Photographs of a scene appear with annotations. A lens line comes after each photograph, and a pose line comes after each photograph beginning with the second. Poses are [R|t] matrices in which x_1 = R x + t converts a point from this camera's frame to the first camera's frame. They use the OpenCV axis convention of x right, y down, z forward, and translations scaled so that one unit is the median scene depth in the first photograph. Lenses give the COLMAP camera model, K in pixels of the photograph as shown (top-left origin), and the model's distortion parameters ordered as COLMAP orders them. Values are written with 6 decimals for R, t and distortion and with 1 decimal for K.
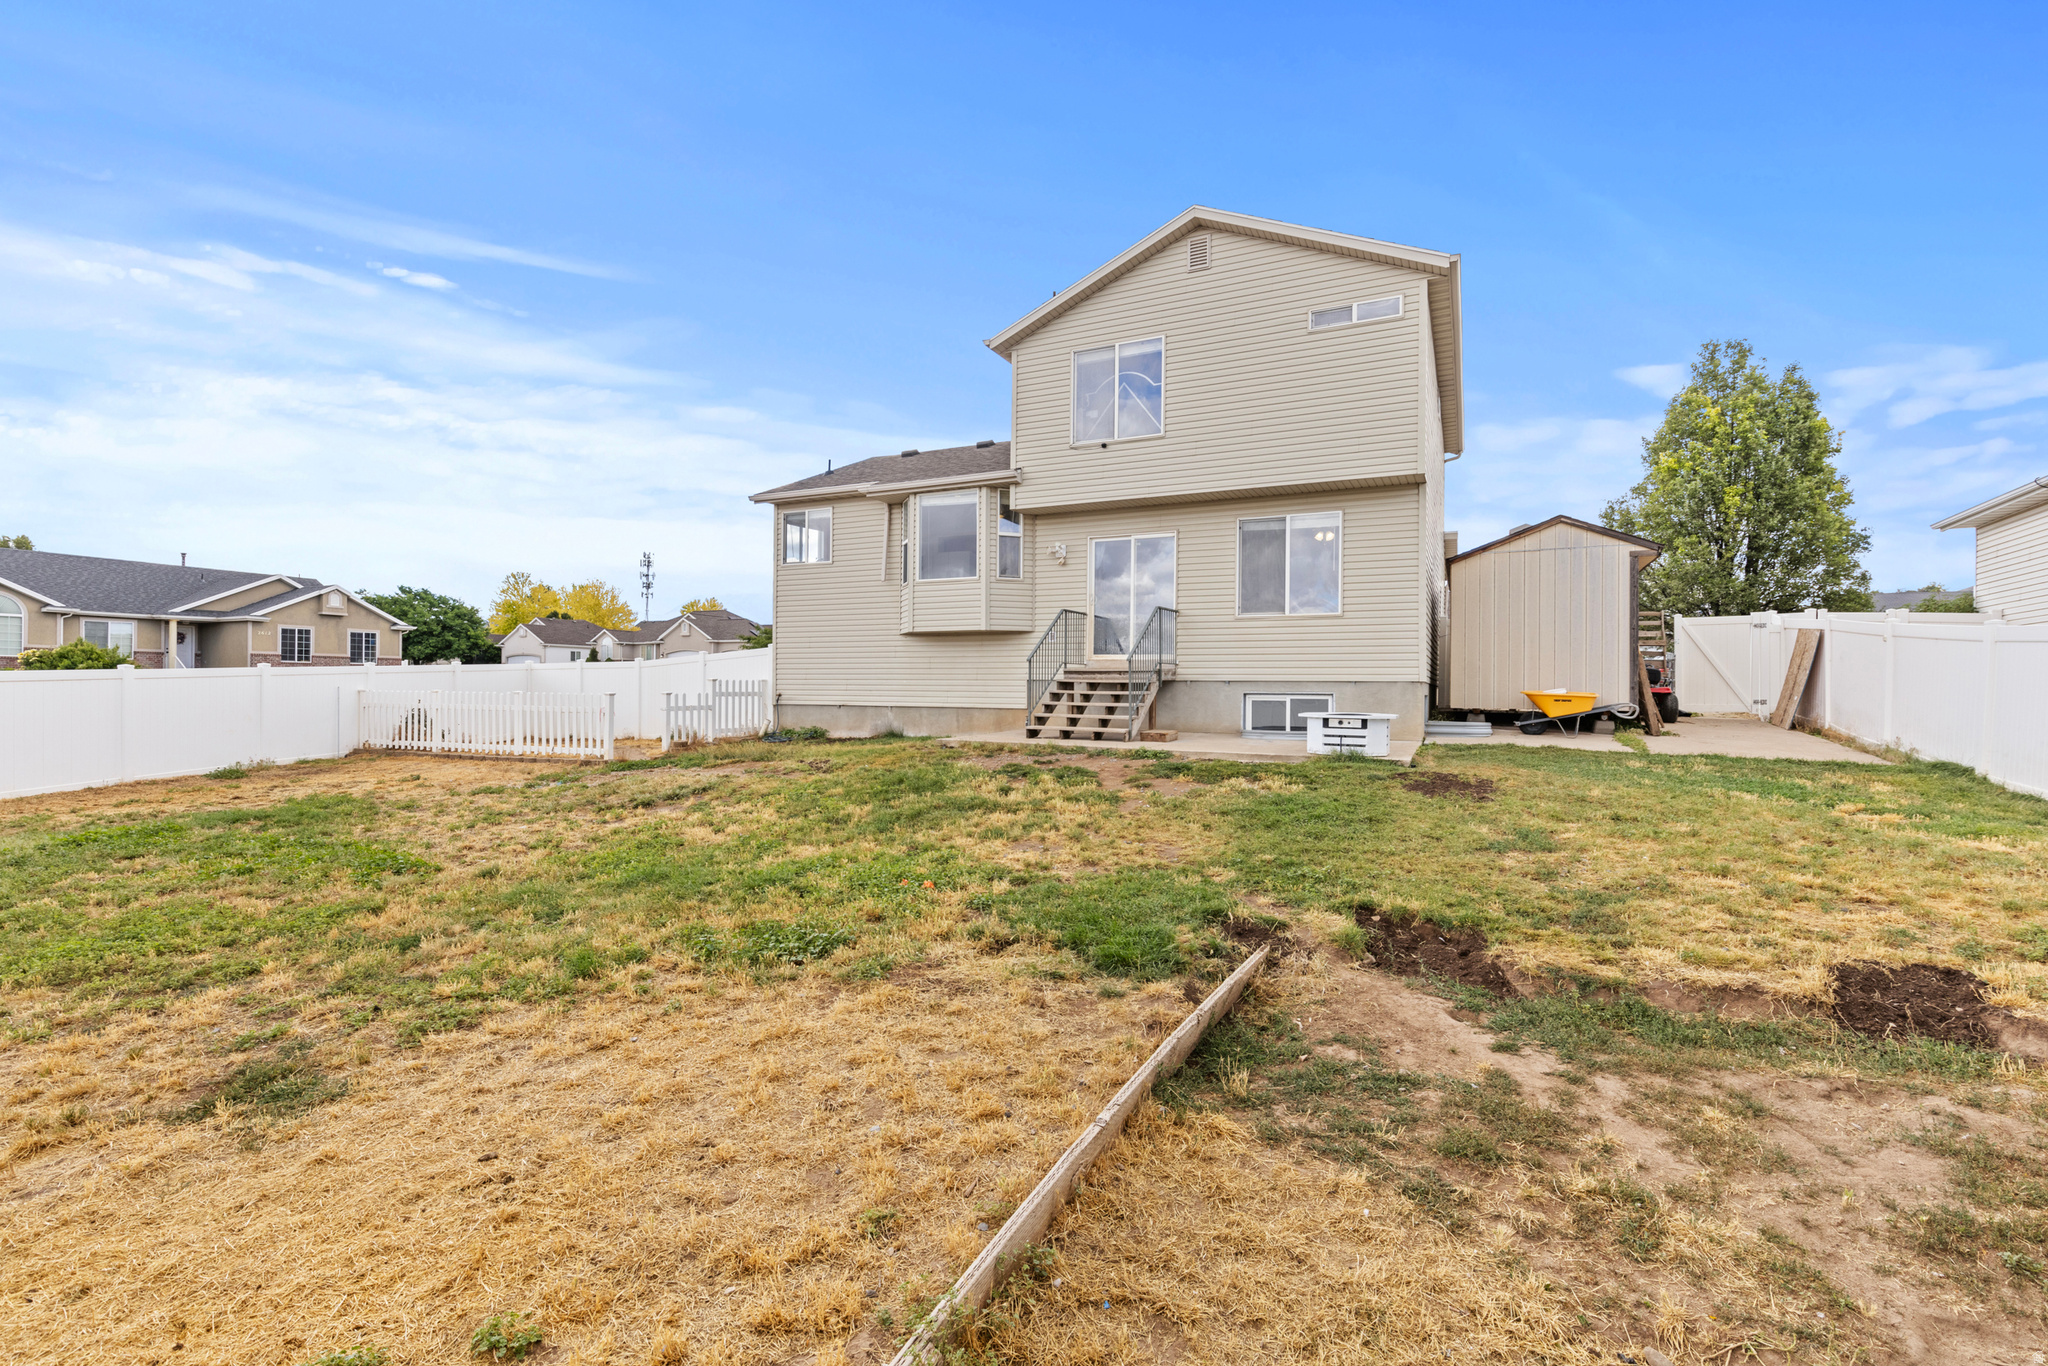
lens RADIAL K [[922.5, 0, 1001.0], [0, 922.5, 680.3], [0, 0, 1]] dist [0.000660, -0.000191]
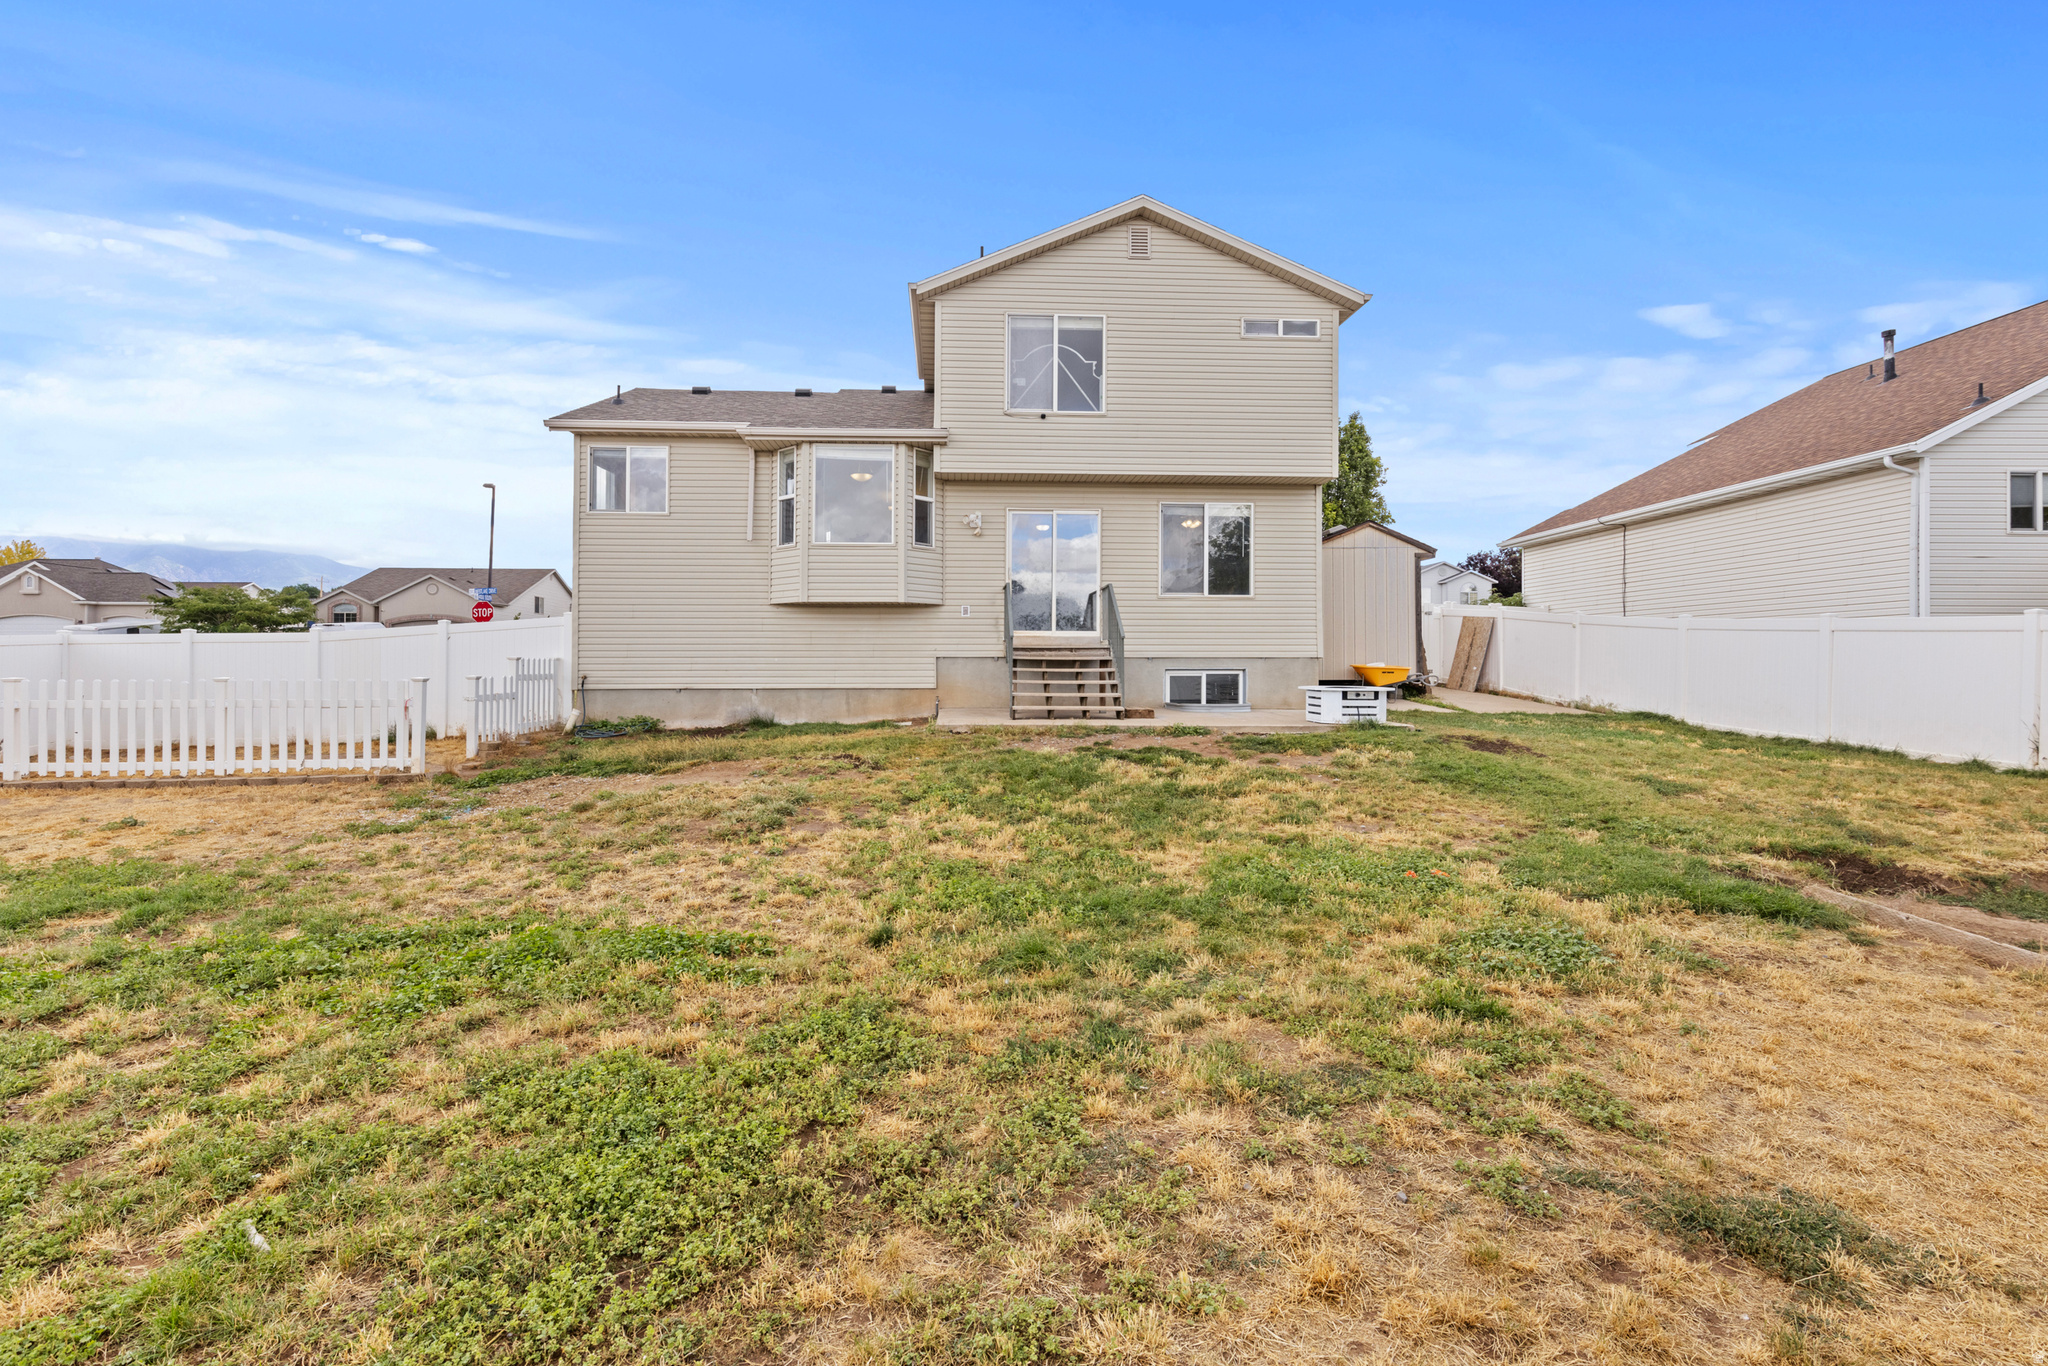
lens RADIAL K [[937.7, 0, 1015.1], [0, 937.7, 648.0], [0, 0, 1]] dist [0.003805, 0.000335]
pose [[0.864382, 0.001137, 0.502835, -0.384380], [0.003148, 0.999966, -0.007671, -0.002163], [-0.502826, 0.008213, 0.864348, 0.149862]]
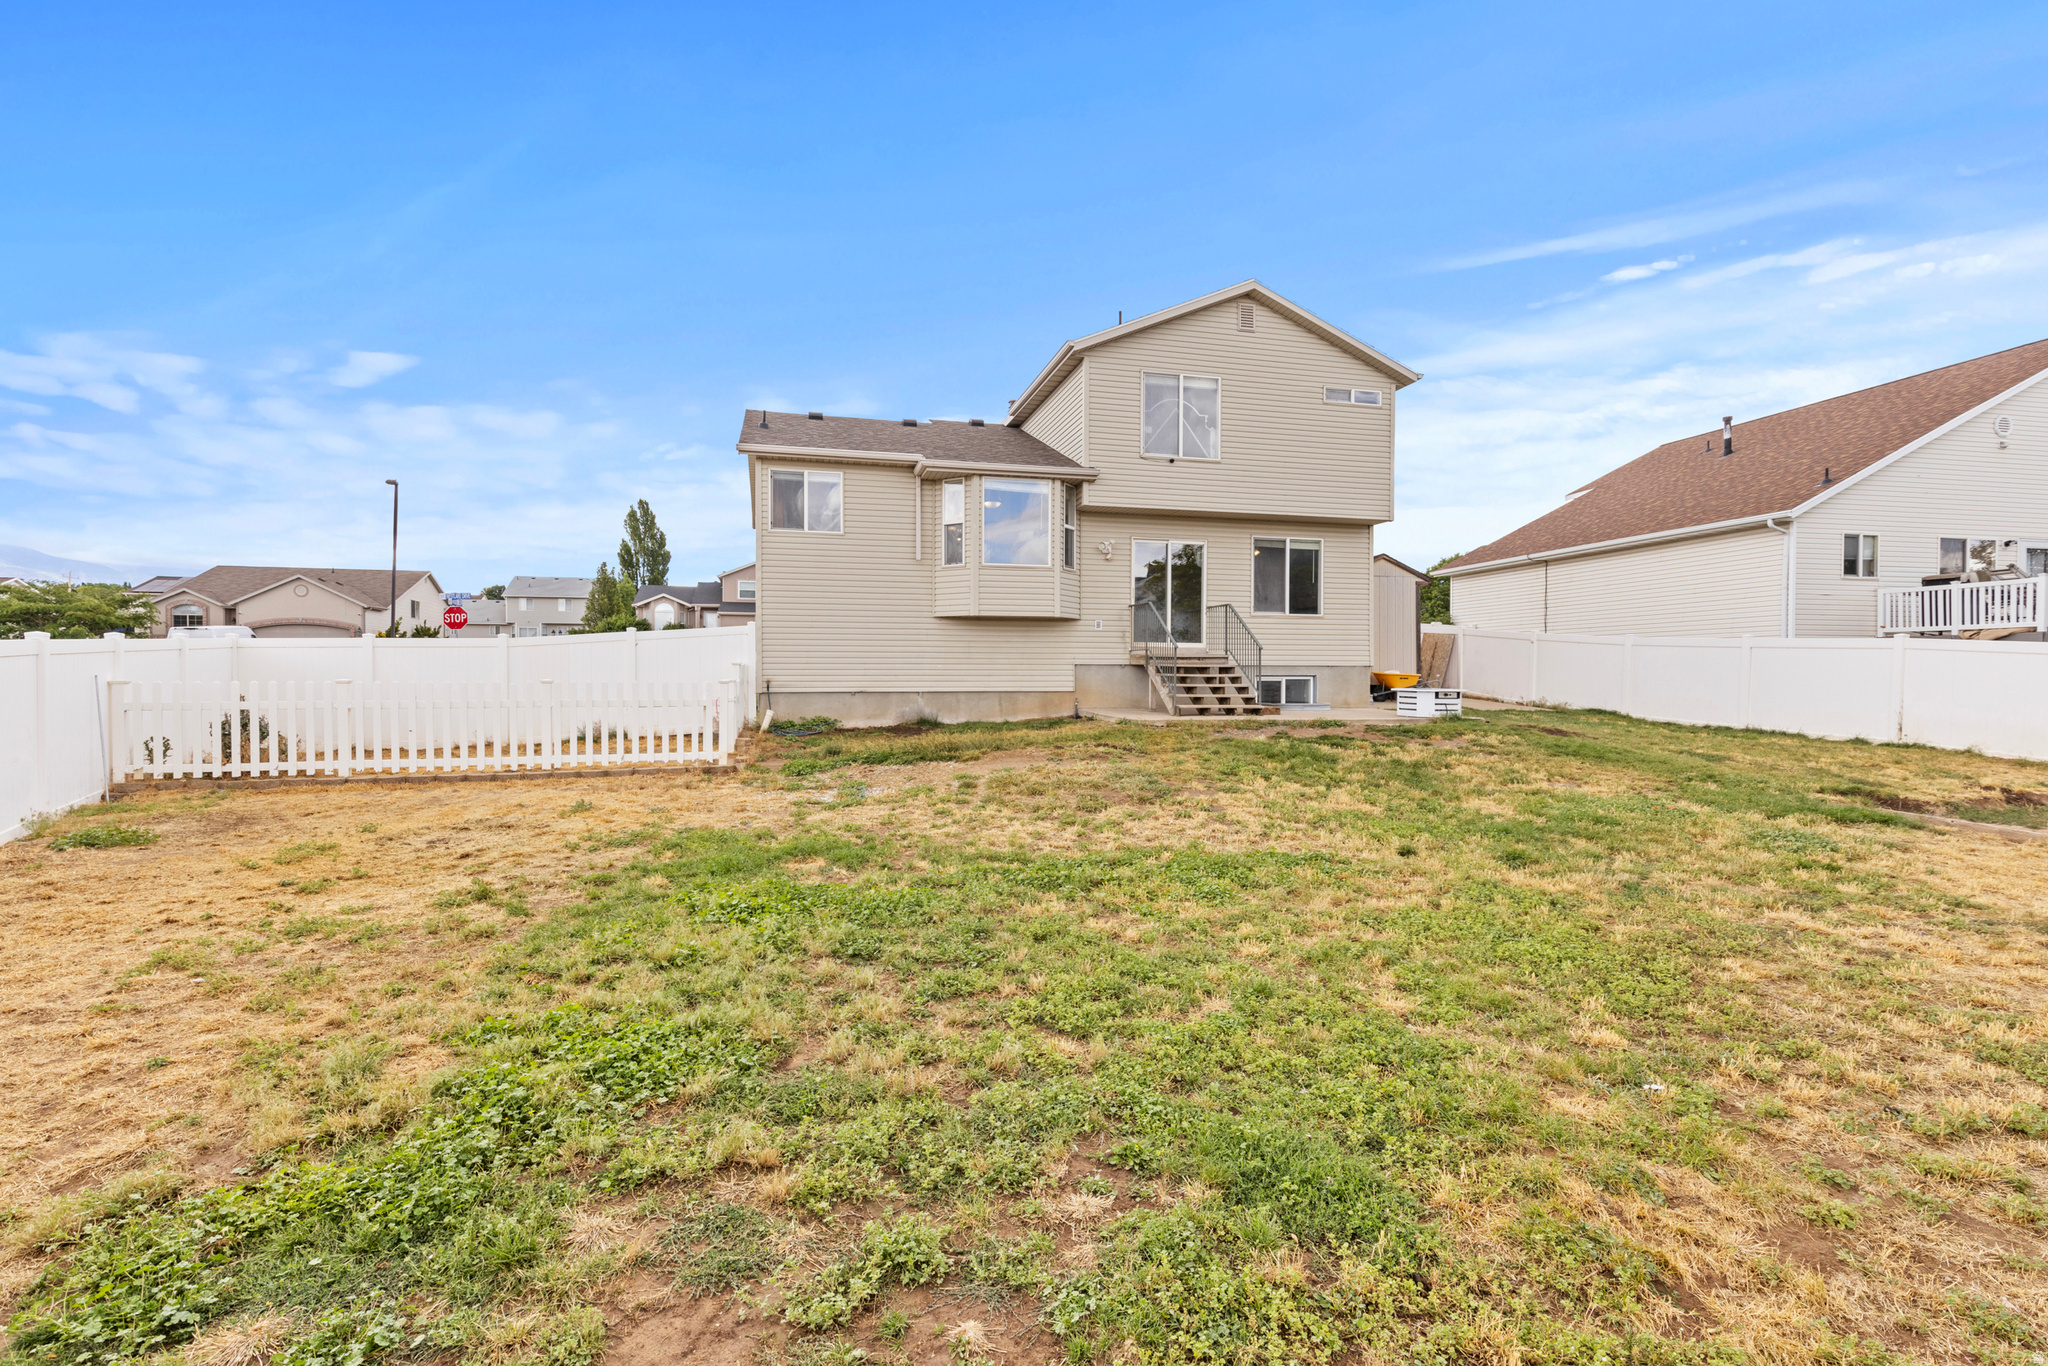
lens RADIAL K [[946.6, 0, 973.9], [0, 946.6, 681.1], [0, 0, 1]] dist [0.003353, -0.000483]
pose [[0.755642, -0.010274, 0.654905, -0.794540], [-0.000610, 0.999865, 0.016390, 0.001082], [-0.654985, -0.012784, 0.755534, 0.247984]]
